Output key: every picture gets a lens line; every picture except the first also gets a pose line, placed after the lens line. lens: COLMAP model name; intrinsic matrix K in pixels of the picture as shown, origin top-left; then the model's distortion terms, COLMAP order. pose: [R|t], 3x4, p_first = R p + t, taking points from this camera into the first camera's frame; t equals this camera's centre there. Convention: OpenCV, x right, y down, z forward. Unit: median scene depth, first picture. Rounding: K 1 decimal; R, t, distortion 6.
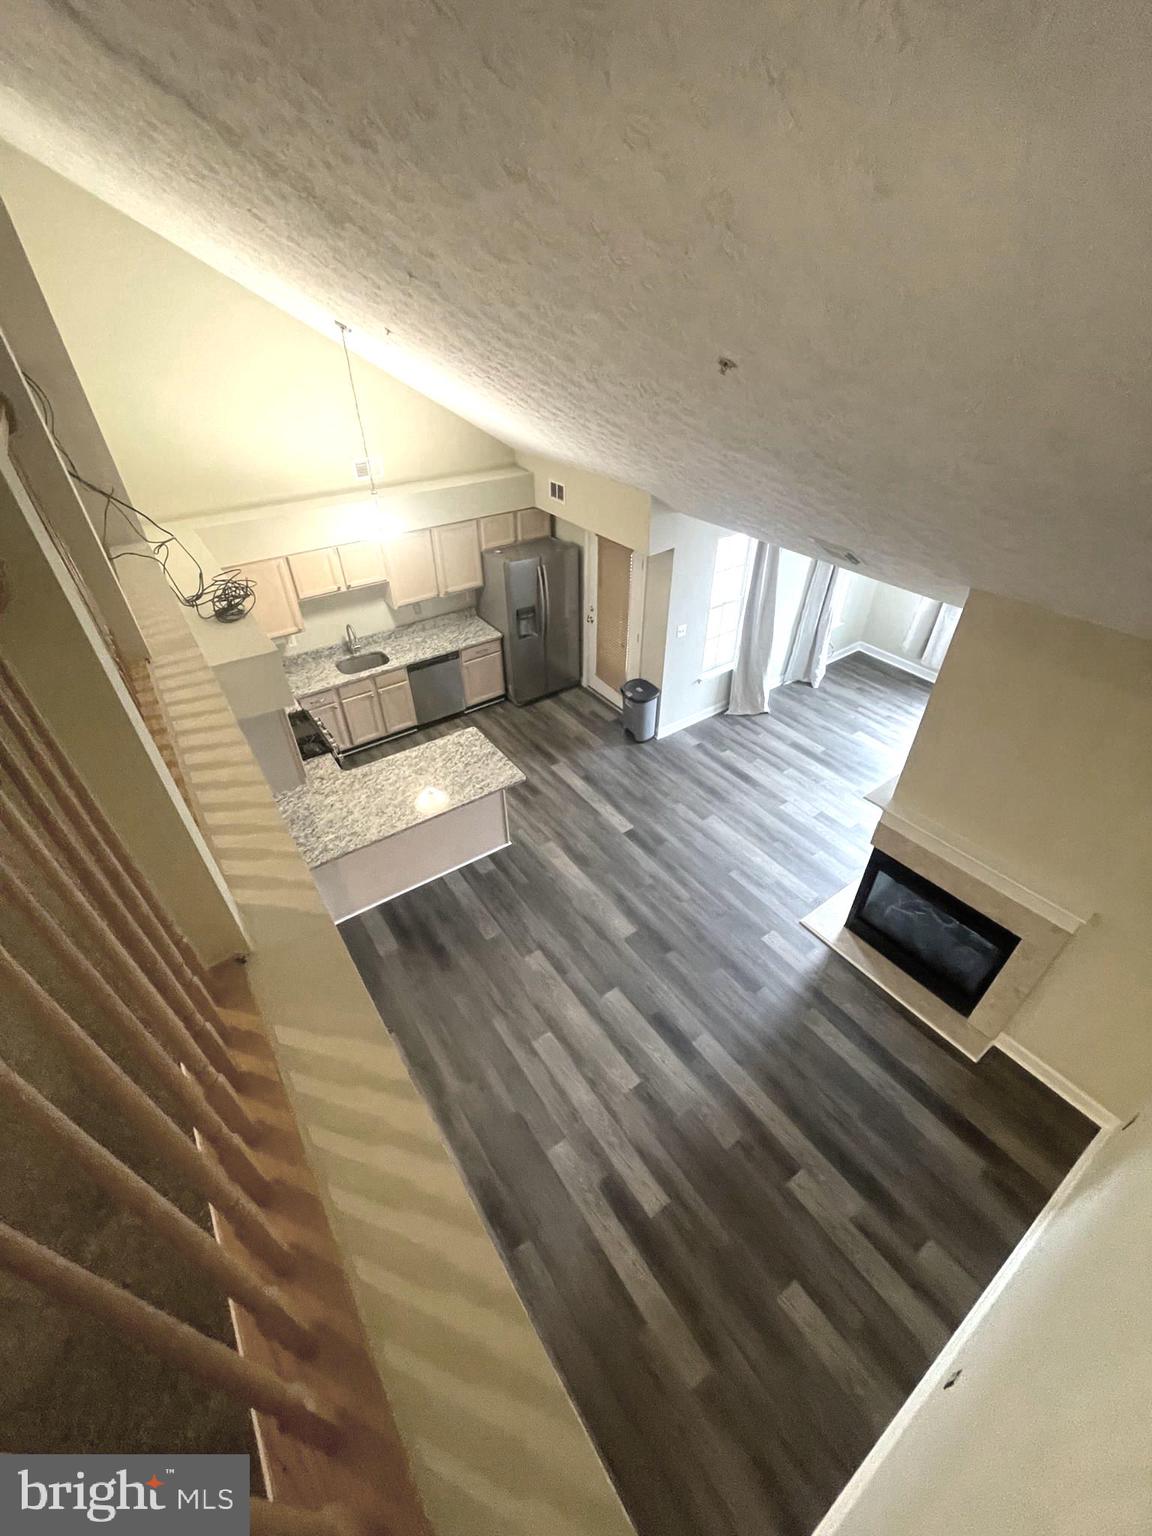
lens RADIAL K [[621.3, 0, 573.8], [0, 621.3, 766.0], [0, 0, 1]] dist [0.001077, -0.000177]
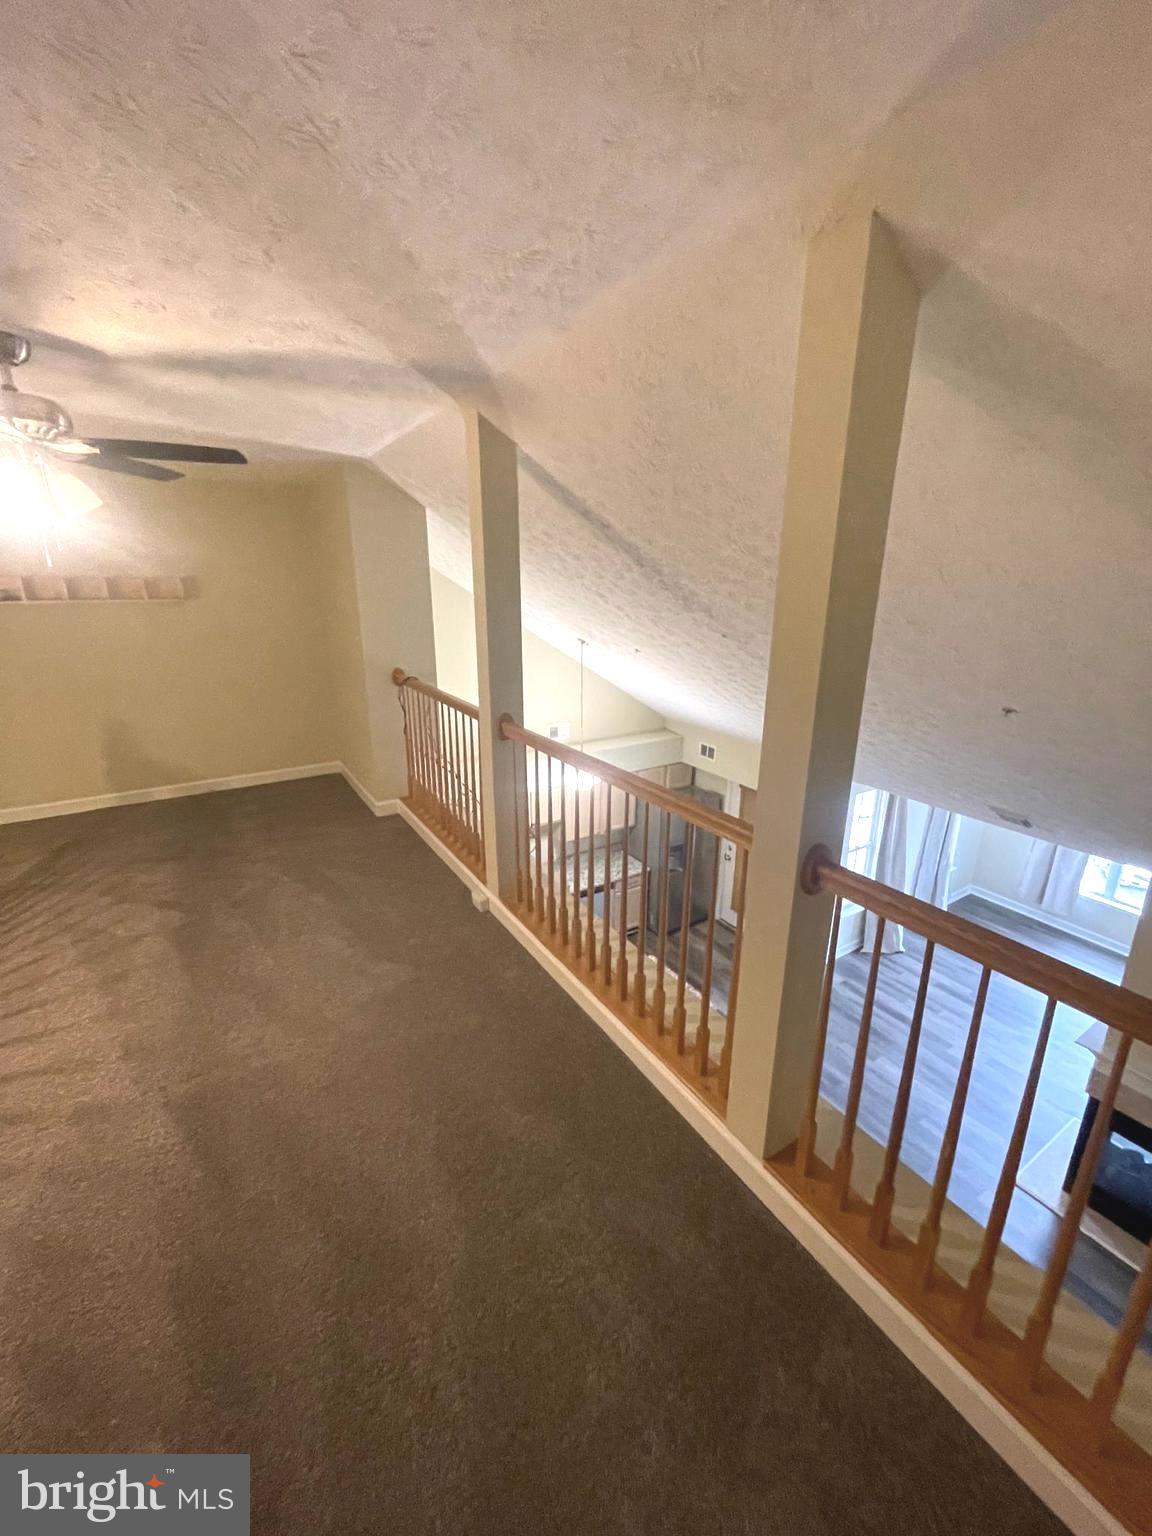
lens RADIAL K [[621.3, 0, 582.0], [0, 621.3, 764.2], [0, 0, 1]] dist [0.001077, -0.000177]
pose [[0.998601, 0.026675, -0.045646, -0.195974], [-0.041096, 0.934812, -0.352758, 0.010177], [0.033261, 0.354140, 0.934601, -0.104996]]
